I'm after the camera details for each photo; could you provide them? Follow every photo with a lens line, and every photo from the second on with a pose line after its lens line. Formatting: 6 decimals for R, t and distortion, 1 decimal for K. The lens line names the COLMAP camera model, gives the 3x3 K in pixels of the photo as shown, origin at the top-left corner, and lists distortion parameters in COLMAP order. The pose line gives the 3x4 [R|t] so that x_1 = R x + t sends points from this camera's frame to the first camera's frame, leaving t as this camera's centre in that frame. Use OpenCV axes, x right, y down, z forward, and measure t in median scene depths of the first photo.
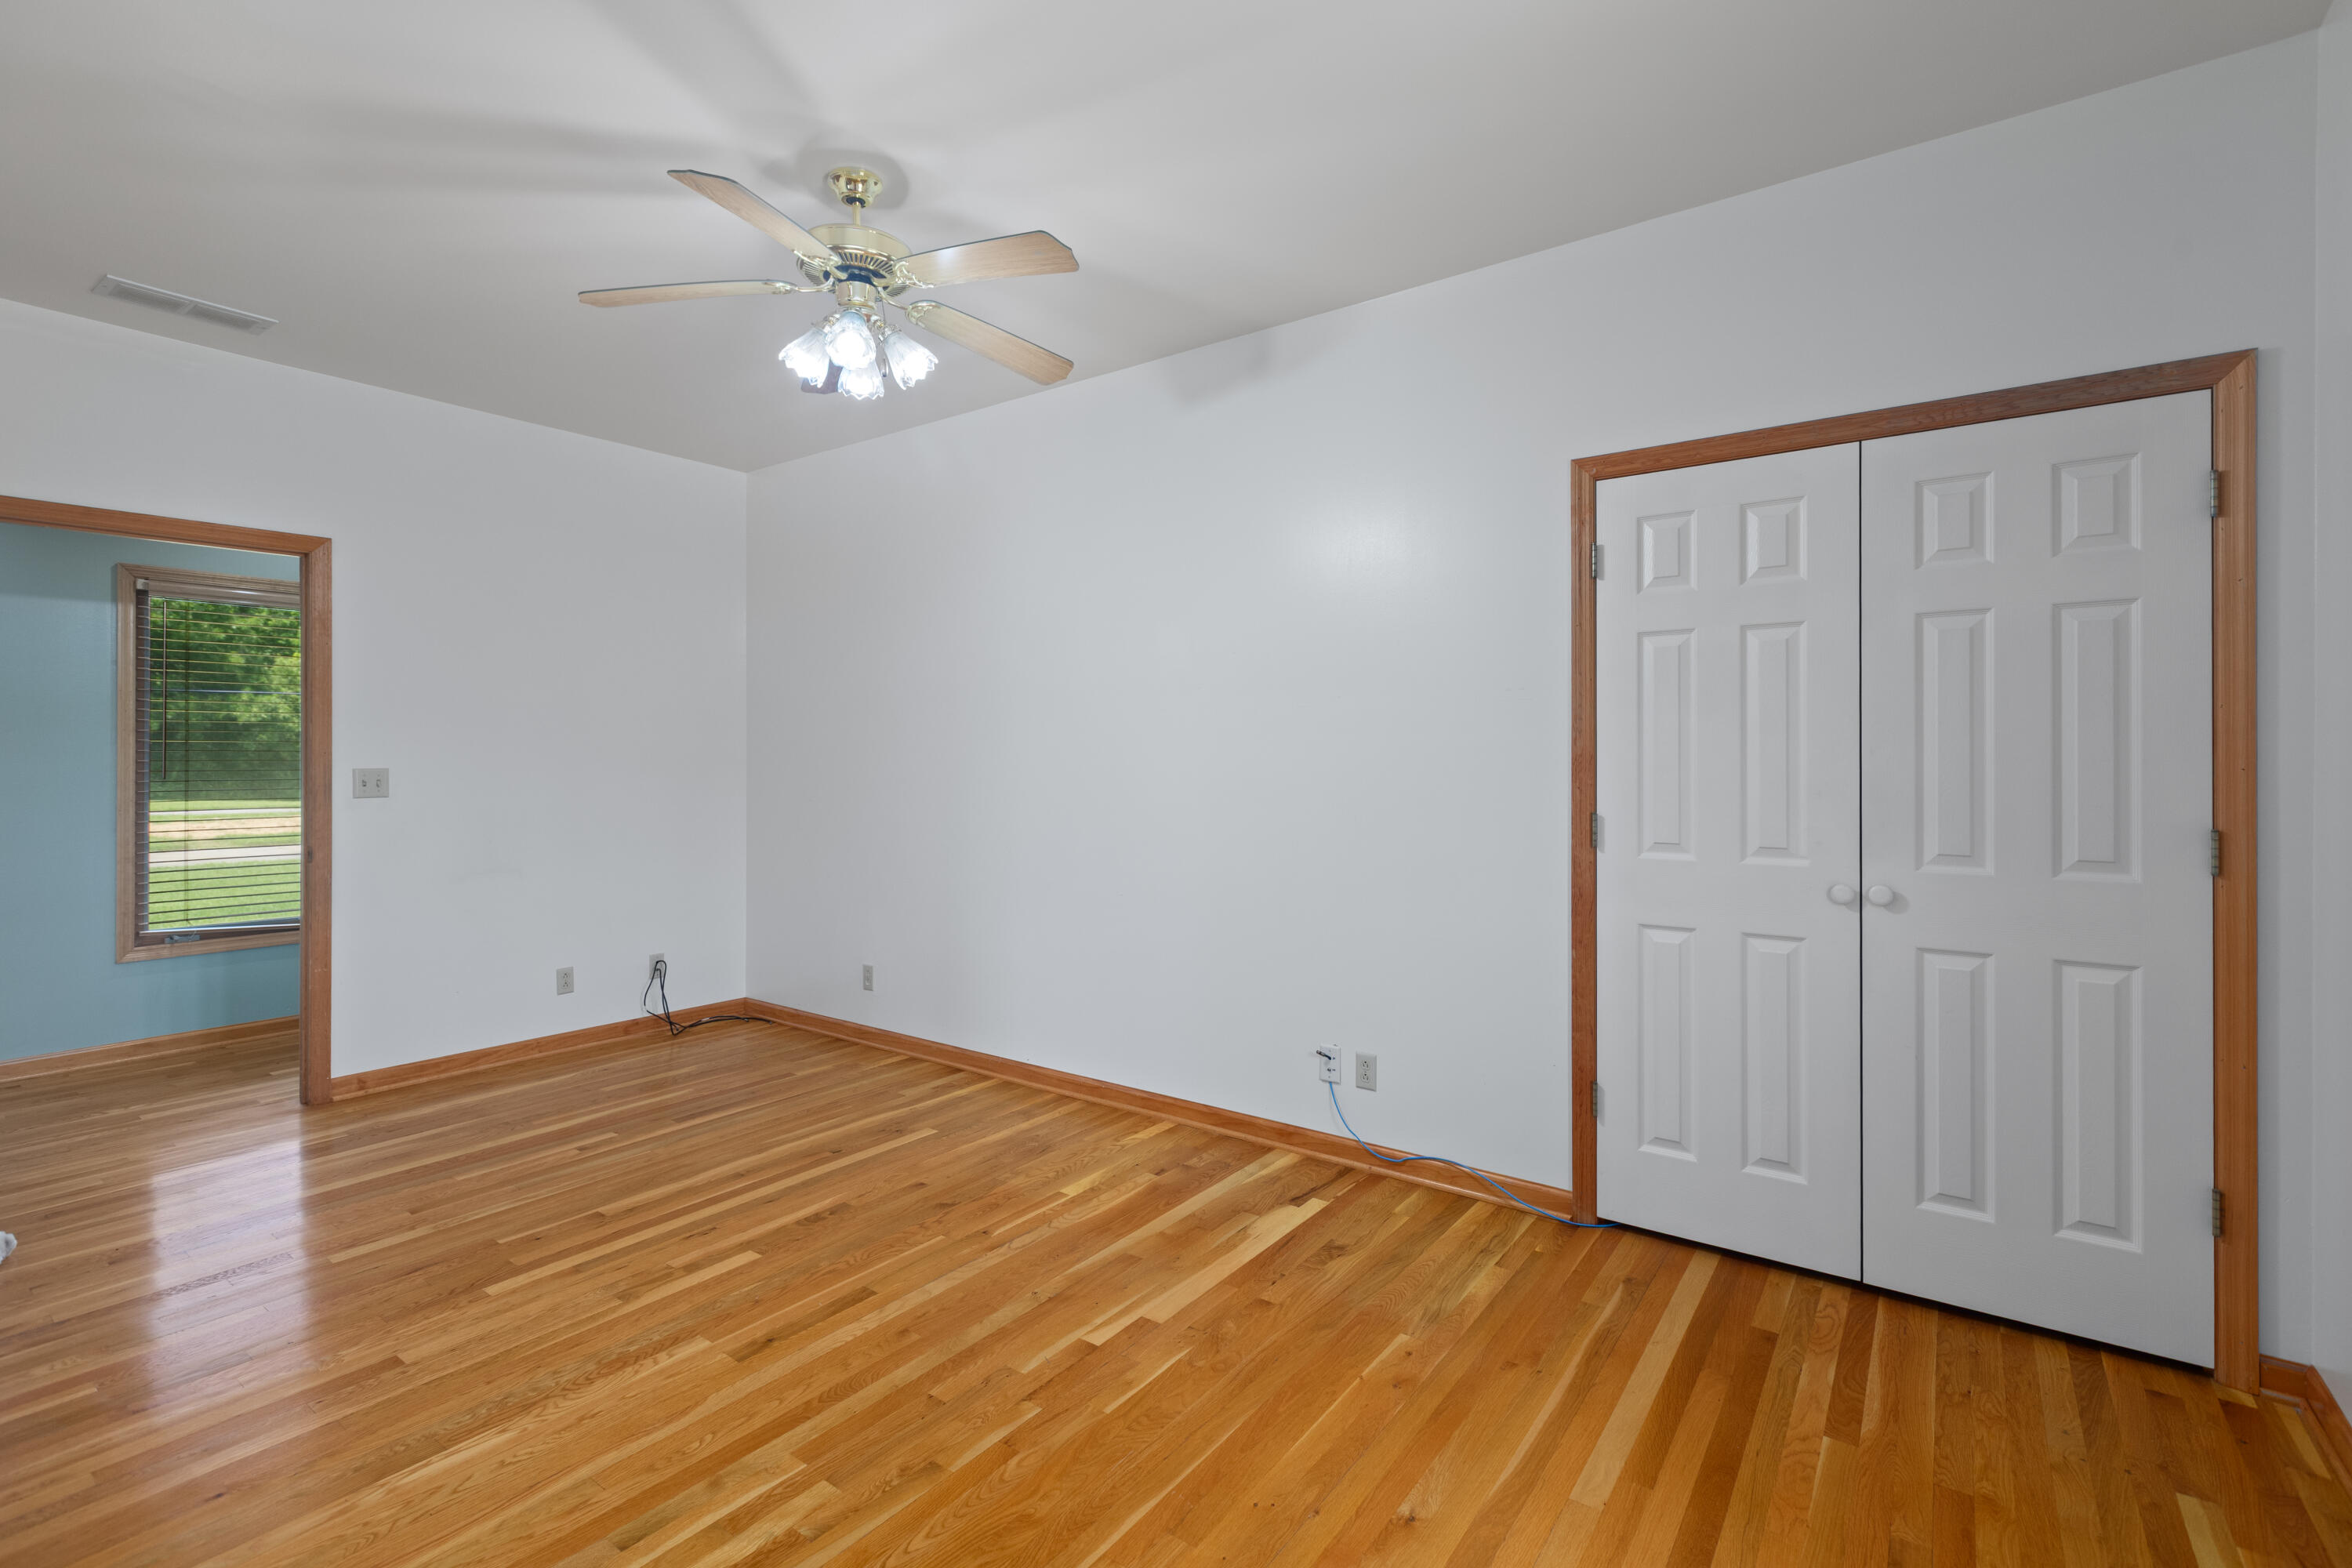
lens RADIAL K [[1071.3, 0, 1181.2], [0, 1071.3, 744.4], [0, 0, 1]] dist [-0.000264, -0.000358]
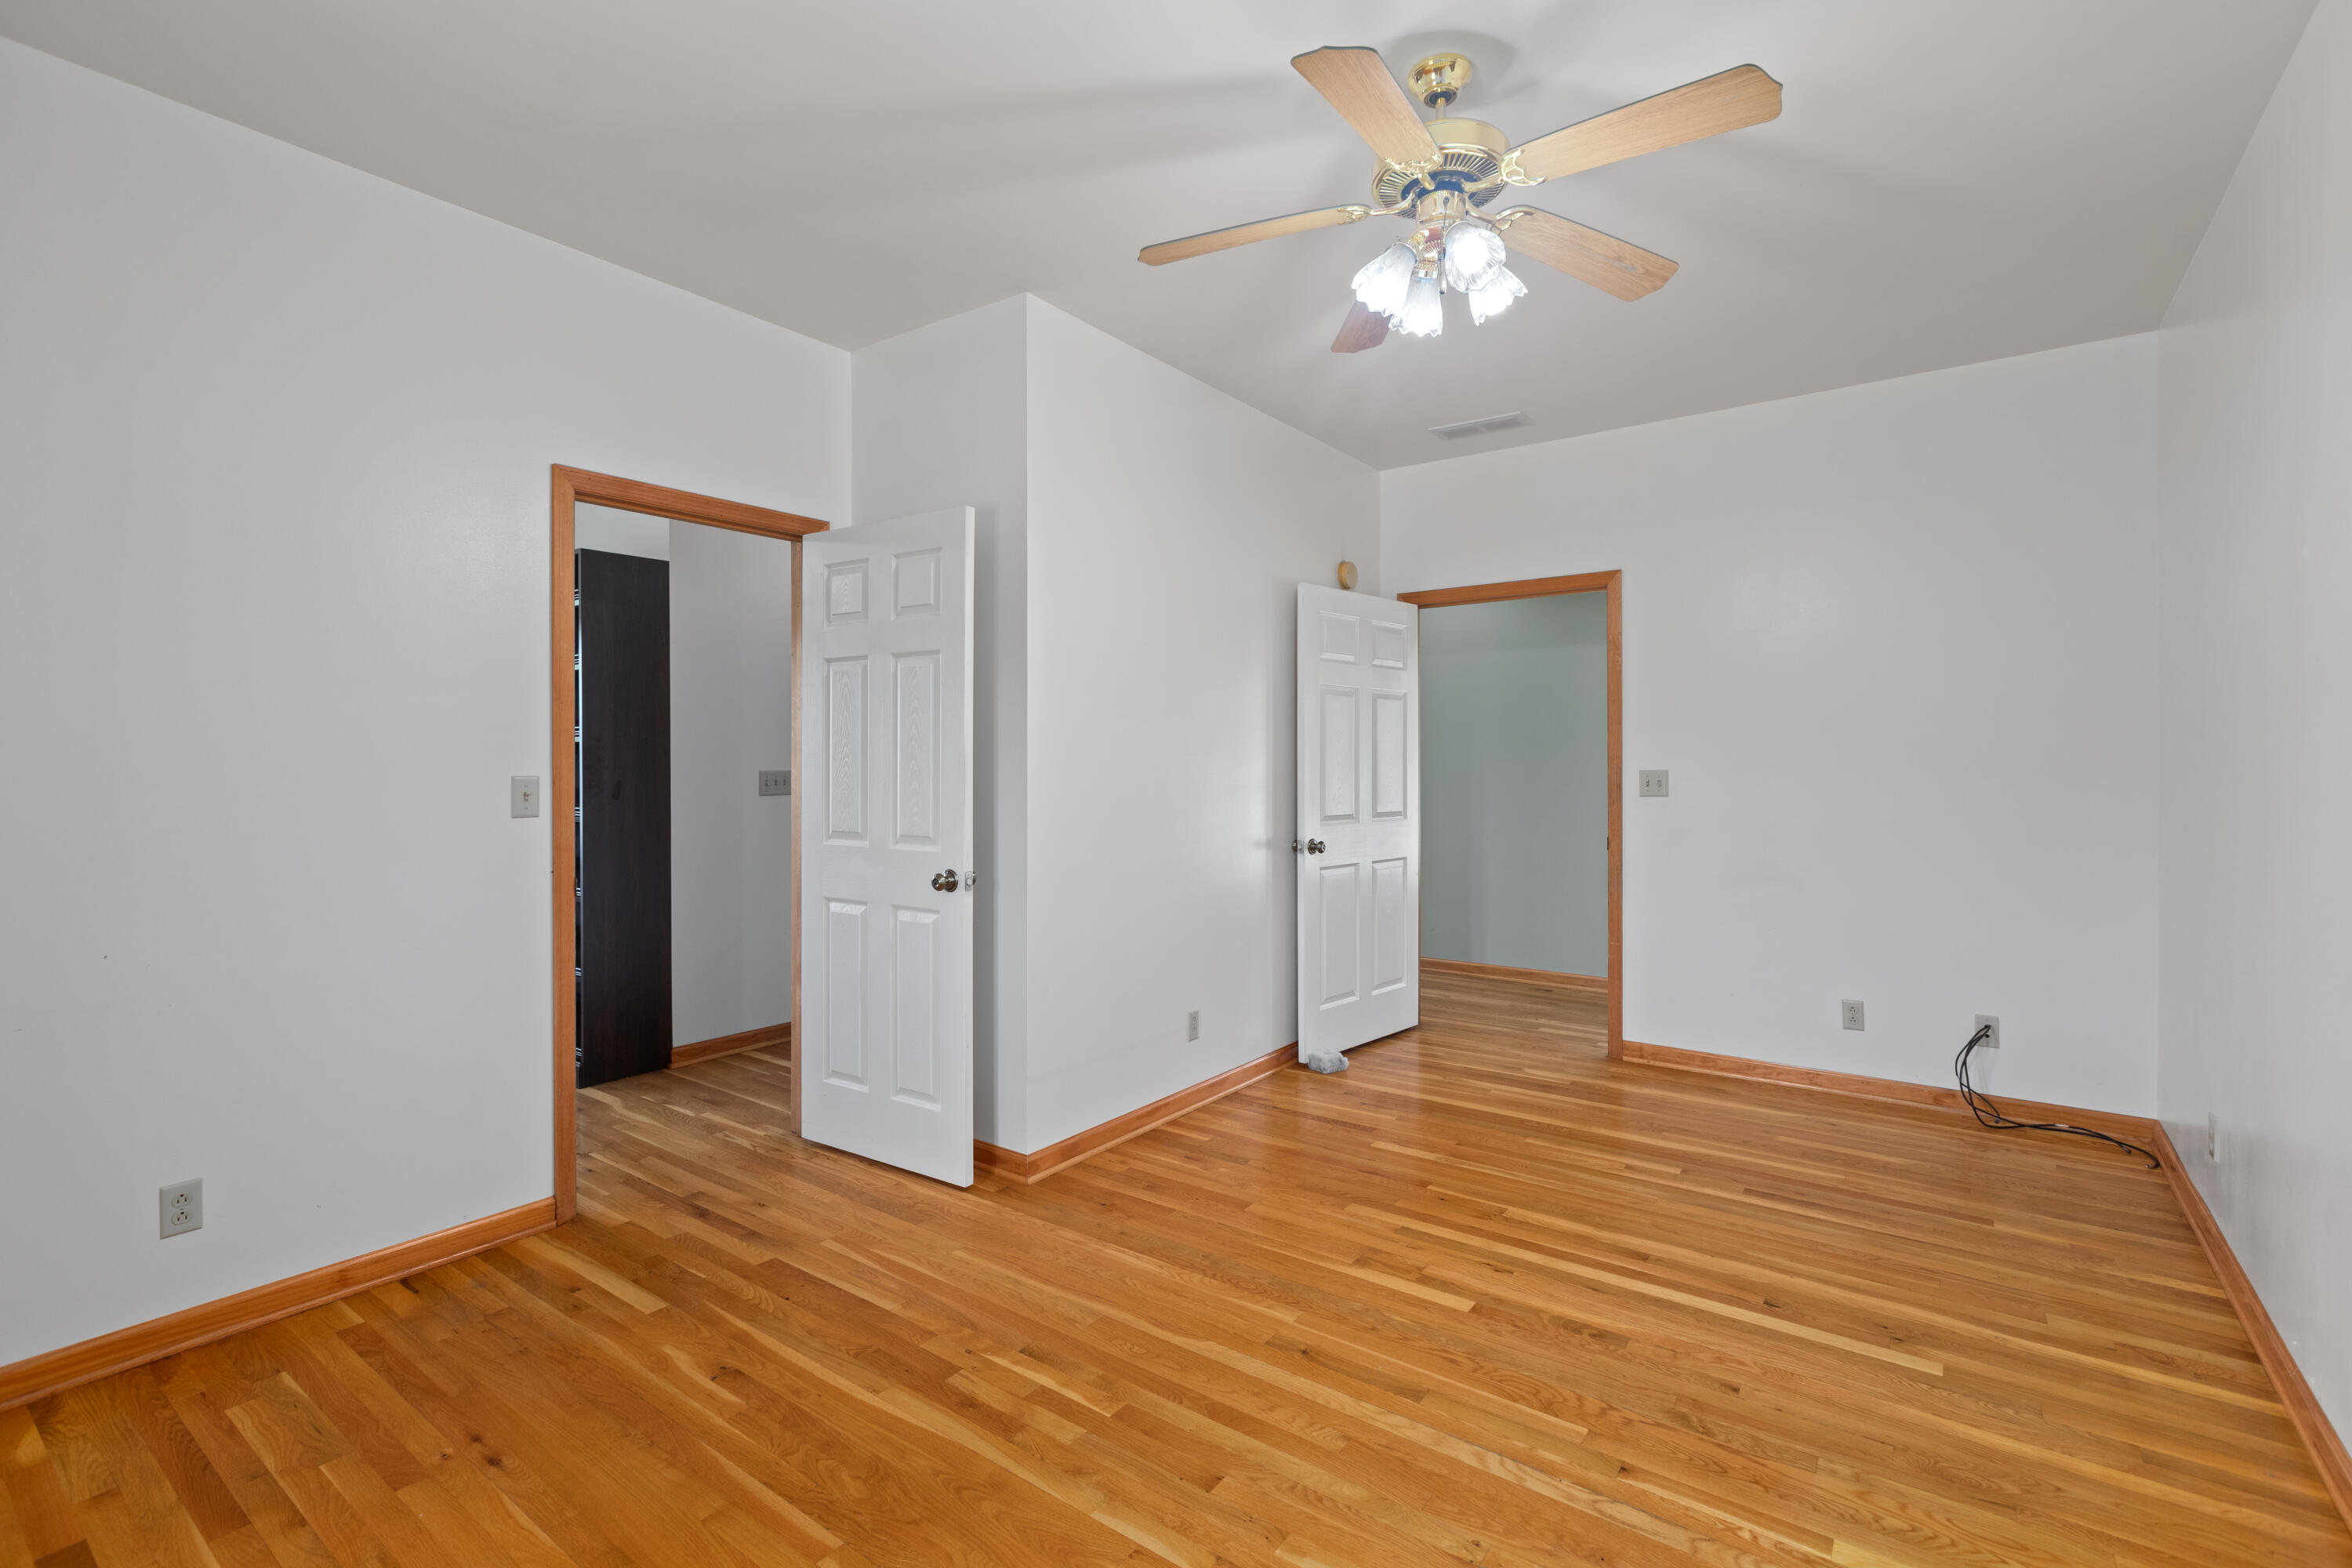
lens RADIAL K [[1071.3, 0, 1181.2], [0, 1071.3, 744.4], [0, 0, 1]] dist [-0.000264, -0.000358]
pose [[-0.017641, -0.019154, -0.999661, 0.416042], [0.011245, 0.999749, -0.019354, 0.014203], [0.999781, -0.011582, -0.017421, 0.628172]]
